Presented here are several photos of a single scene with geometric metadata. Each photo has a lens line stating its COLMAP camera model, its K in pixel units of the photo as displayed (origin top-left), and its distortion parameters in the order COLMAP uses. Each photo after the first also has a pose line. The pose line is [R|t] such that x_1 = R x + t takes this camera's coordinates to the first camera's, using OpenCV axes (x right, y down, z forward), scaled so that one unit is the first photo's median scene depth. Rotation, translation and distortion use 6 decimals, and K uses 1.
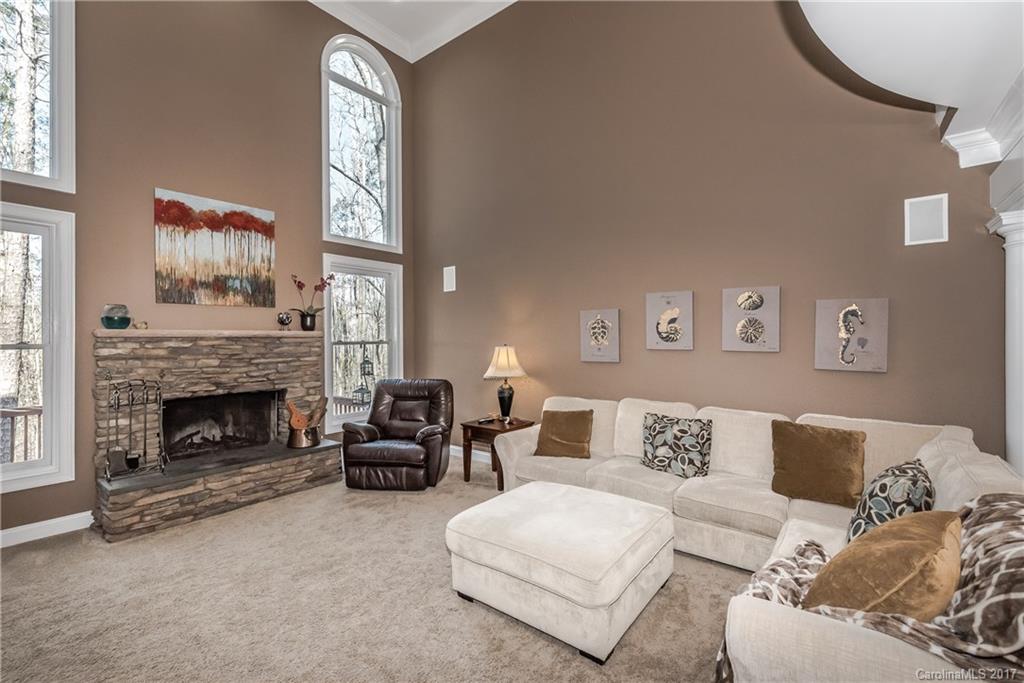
lens RADIAL K [[439.3, 0, 513.2], [0, 439.3, 337.8], [0, 0, 1]] dist [0.001774, -0.001184]
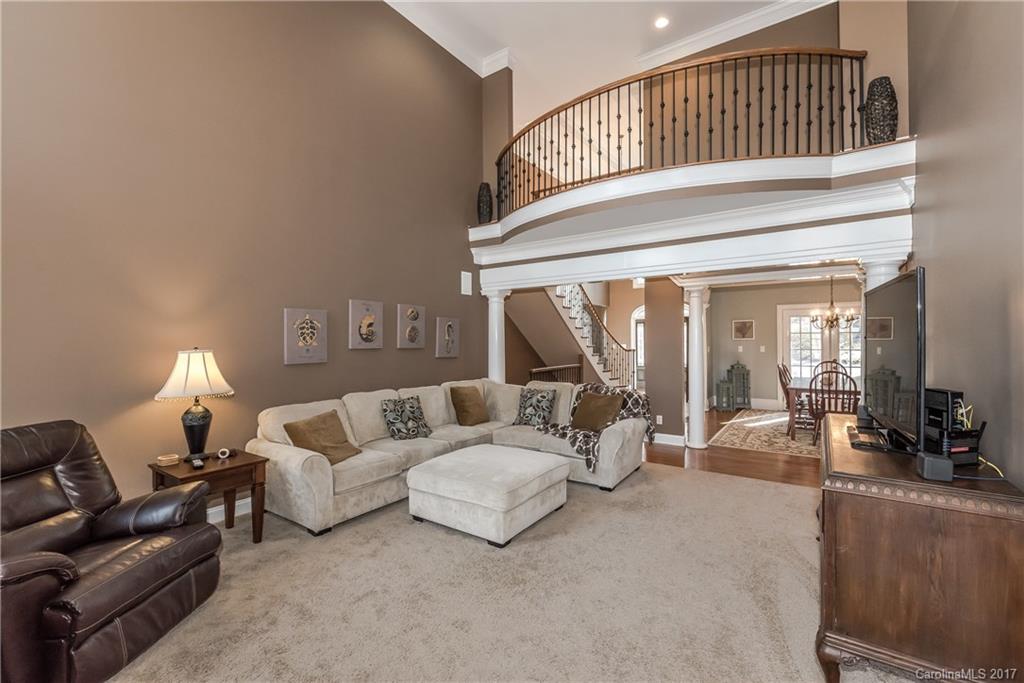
lens RADIAL K [[439.3, 0, 513.1], [0, 439.3, 339.9], [0, 0, 1]] dist [0.001774, -0.001184]
pose [[-0.055887, 0.002797, 0.998433, -0.888507], [0.002406, 0.999994, -0.002667, 0.007132], [-0.998434, 0.002253, -0.055893, 0.674683]]
